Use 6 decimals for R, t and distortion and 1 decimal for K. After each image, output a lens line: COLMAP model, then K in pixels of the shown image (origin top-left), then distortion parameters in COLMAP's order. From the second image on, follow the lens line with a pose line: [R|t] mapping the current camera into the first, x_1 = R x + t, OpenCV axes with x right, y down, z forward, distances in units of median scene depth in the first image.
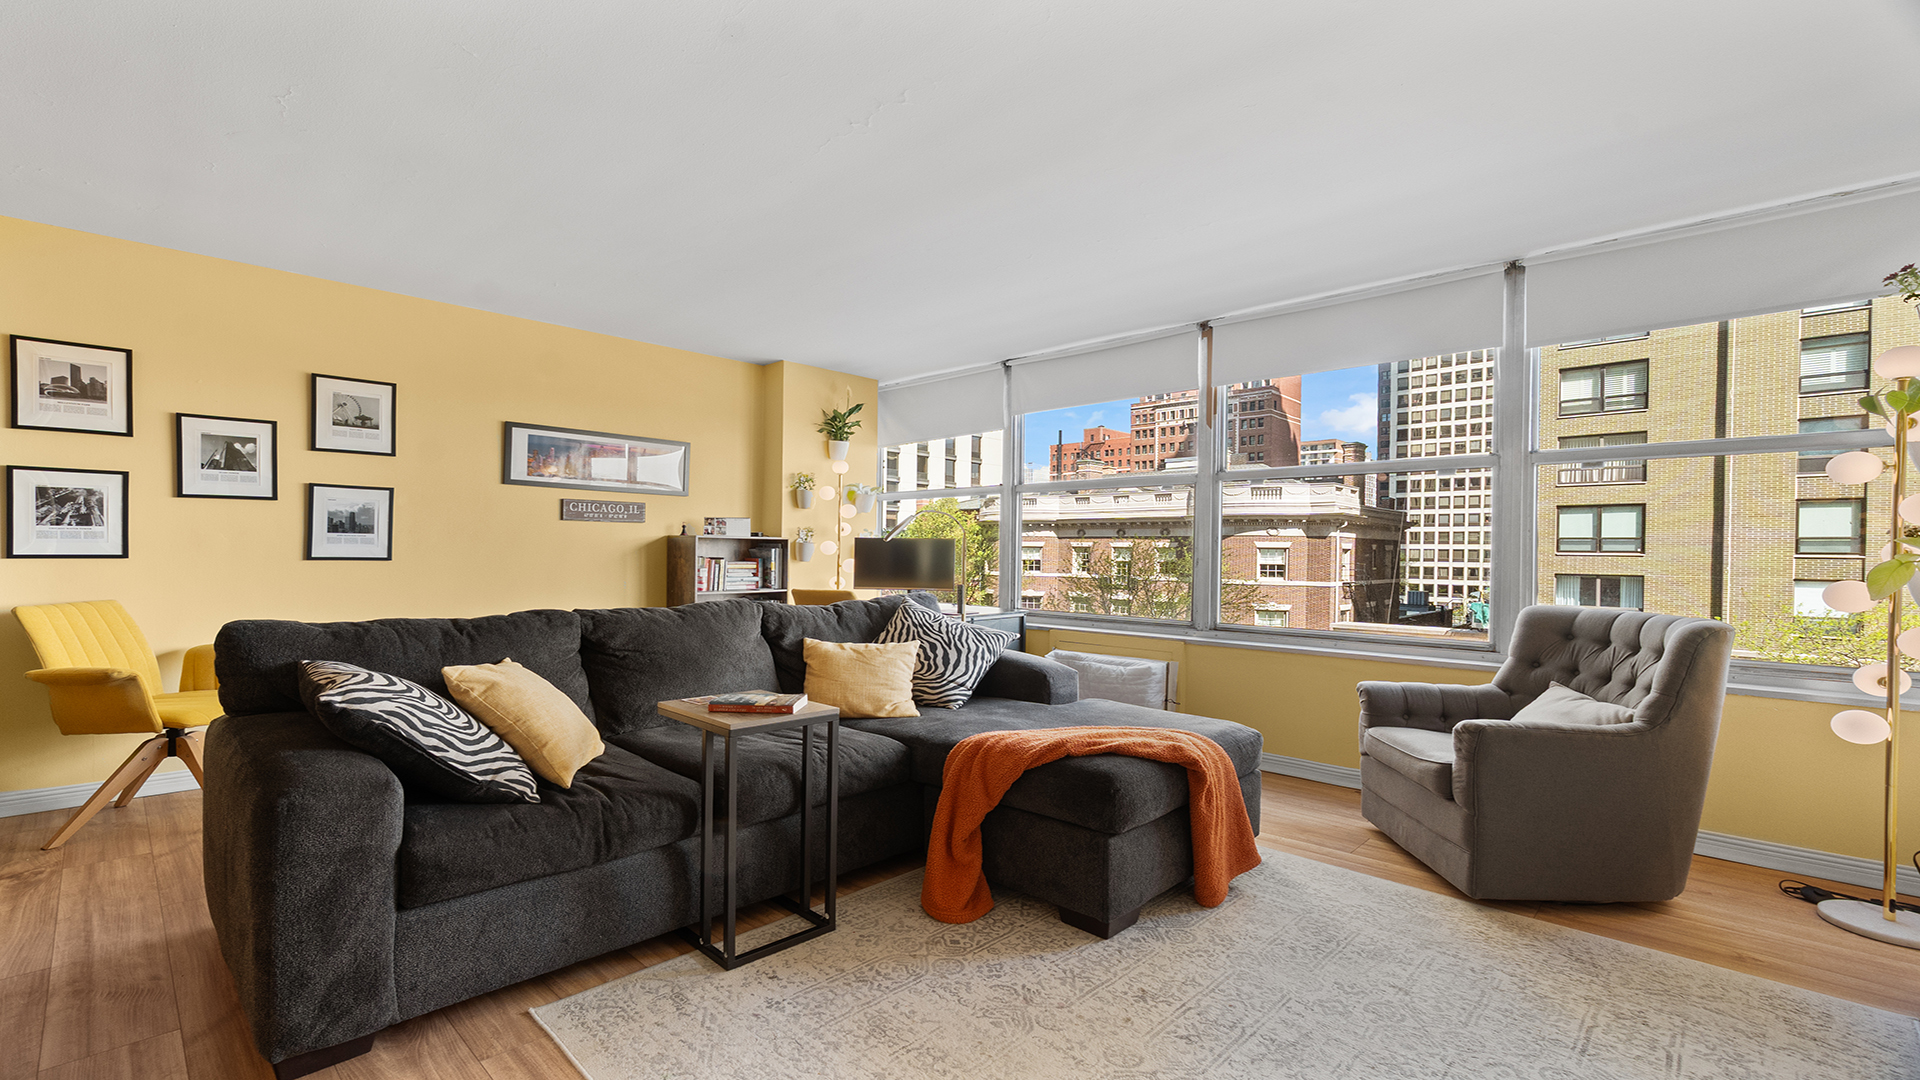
lens RADIAL K [[827.2, 0, 946.4], [0, 827.2, 549.4], [0, 0, 1]] dist [-0.016510, 0.005423]
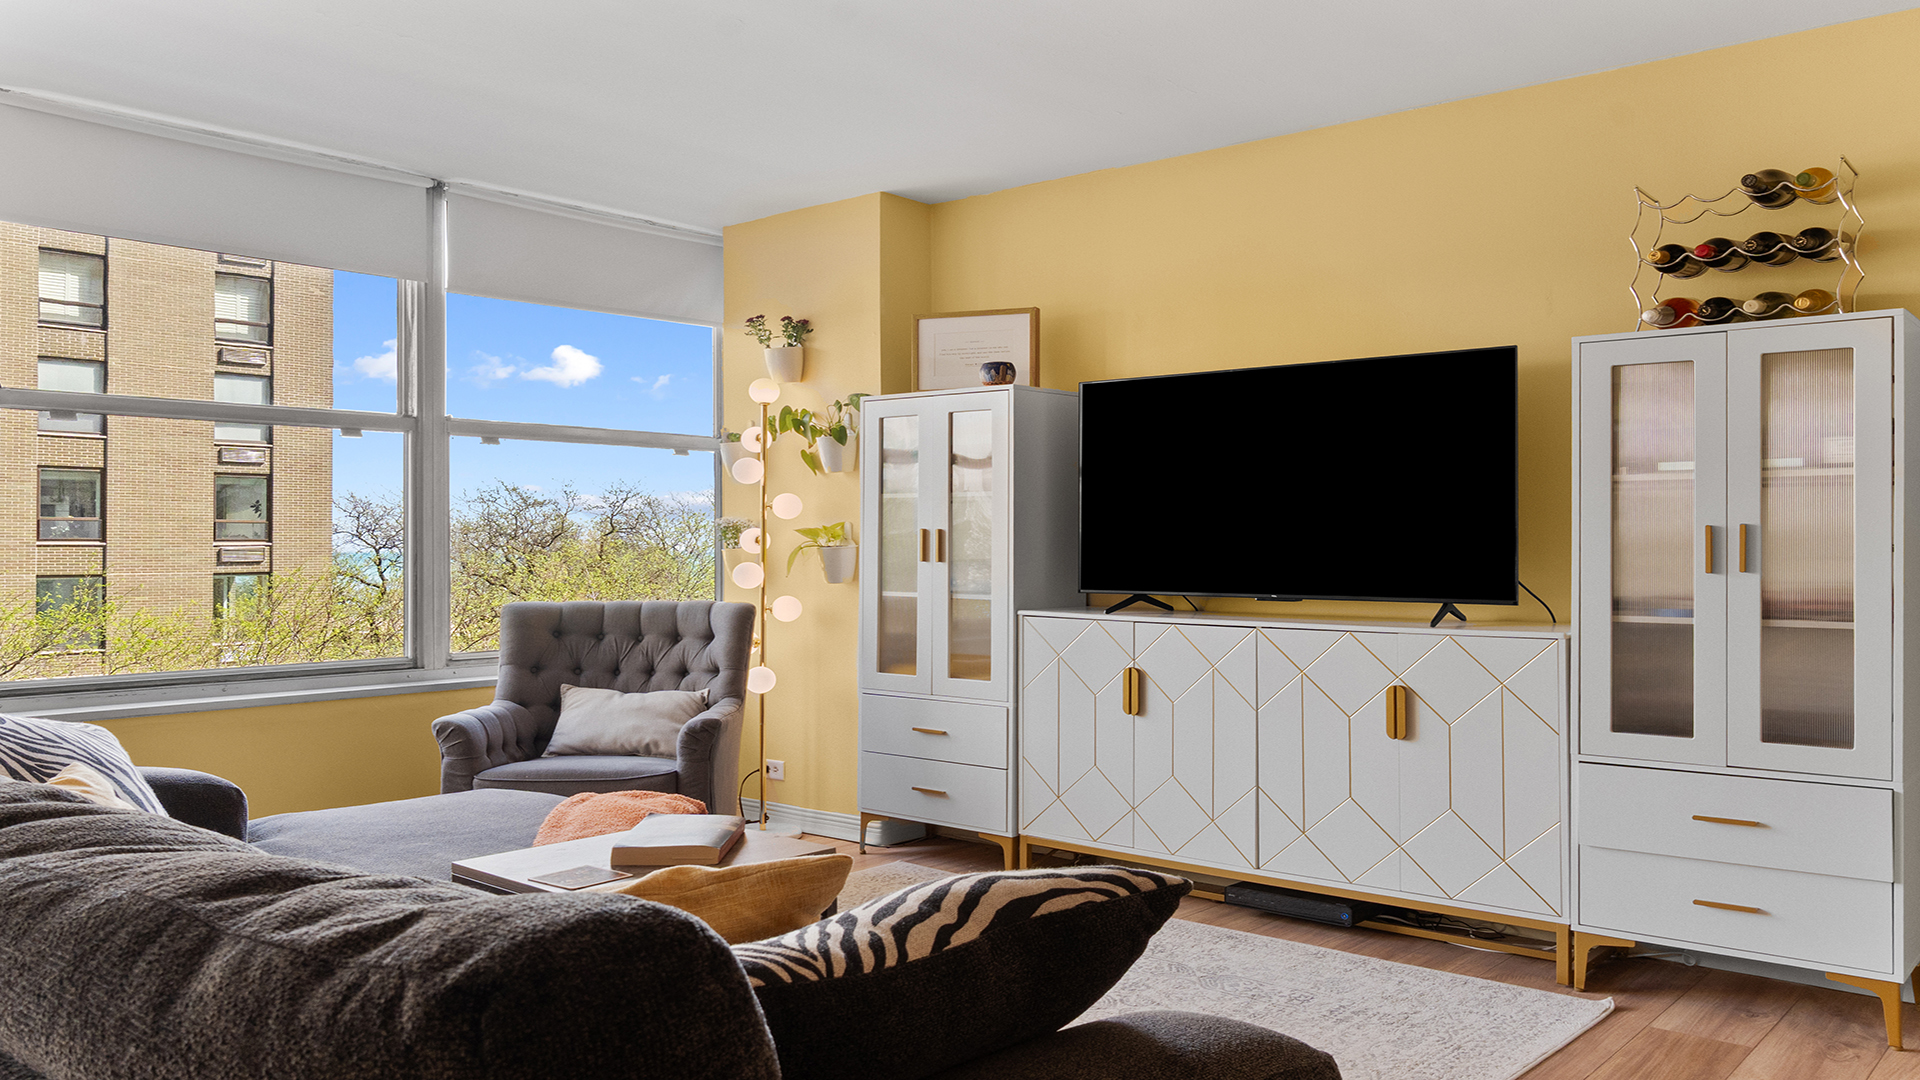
lens RADIAL K [[1477.1, 0, 936.3], [0, 1477.1, 531.8], [0, 0, 1]] dist [-0.000222, 0.005023]
pose [[-0.058237, -0.000053, 0.998303, -0.471508], [-0.000779, 1.000000, 0.000008, -0.003707], [-0.998302, -0.000777, -0.058237, 0.357568]]
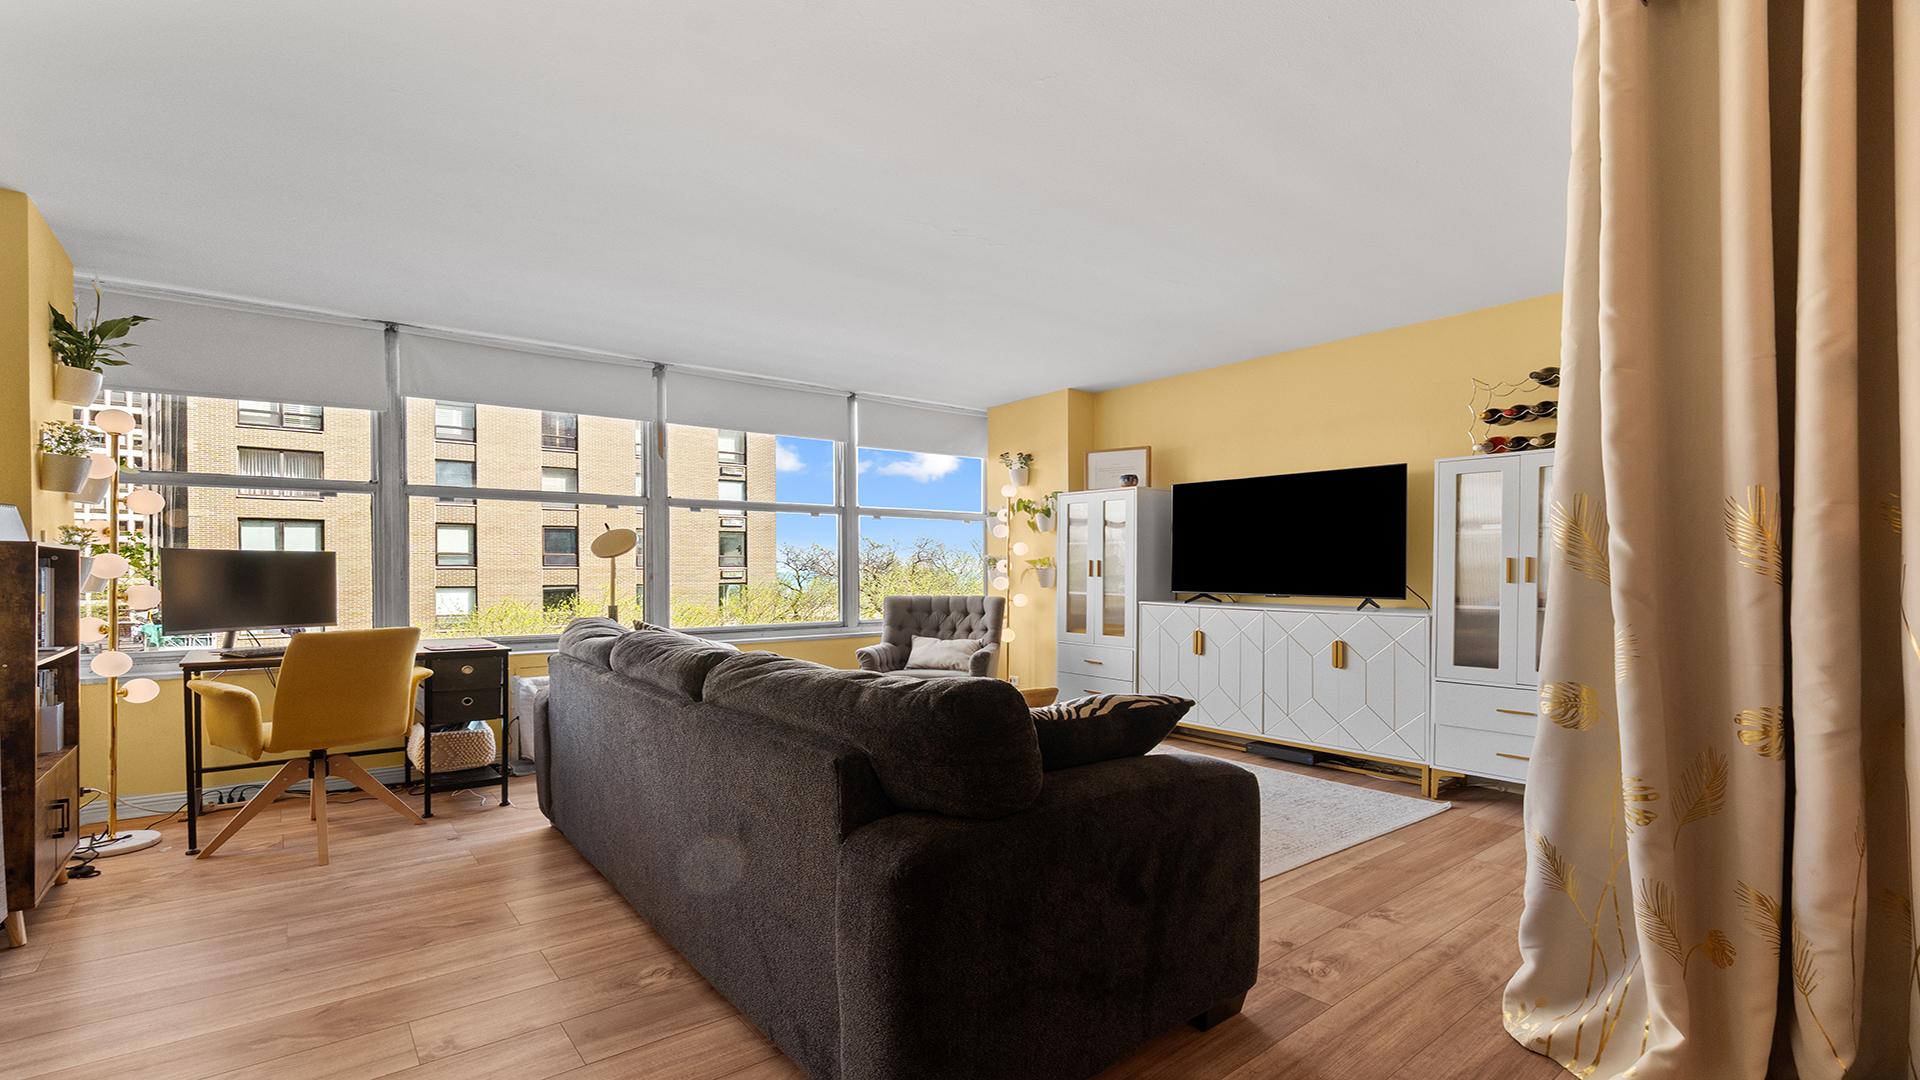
lens RADIAL K [[832.2, 0, 928.6], [0, 832.2, 581.5], [0, 0, 1]] dist [-0.013586, 0.000080]
pose [[0.143461, -0.023831, 0.989369, -0.588866], [0.000651, 0.999712, 0.023986, -0.003844], [-0.989656, -0.002797, 0.143436, 0.361491]]
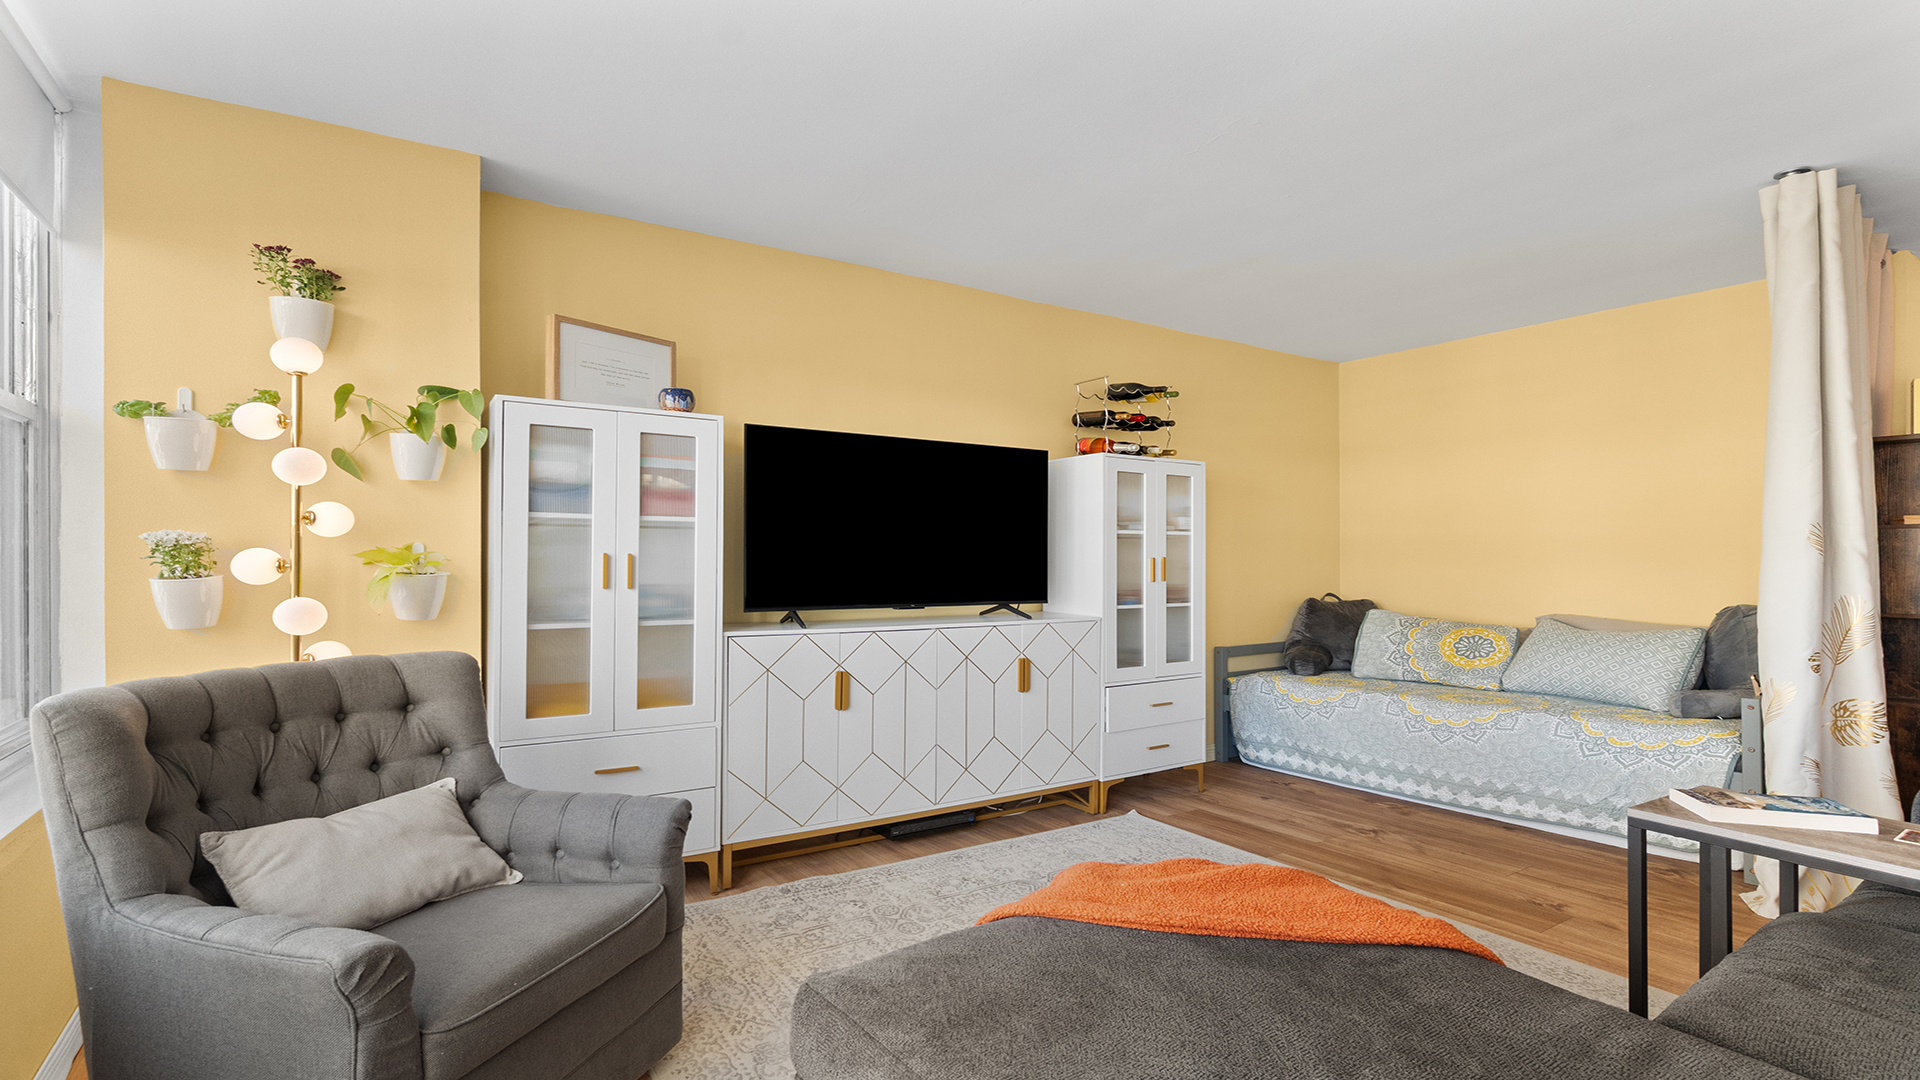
lens RADIAL K [[899.2, 0, 960.0], [0, 899.2, 540.0], [0, 0, 1]] dist [0.017395, -0.000082]
pose [[-0.976797, 0.009225, 0.213967, 0.109451], [0.002077, 0.999433, -0.033606, 0.004389], [-0.214156, -0.032382, -0.976263, 0.751881]]
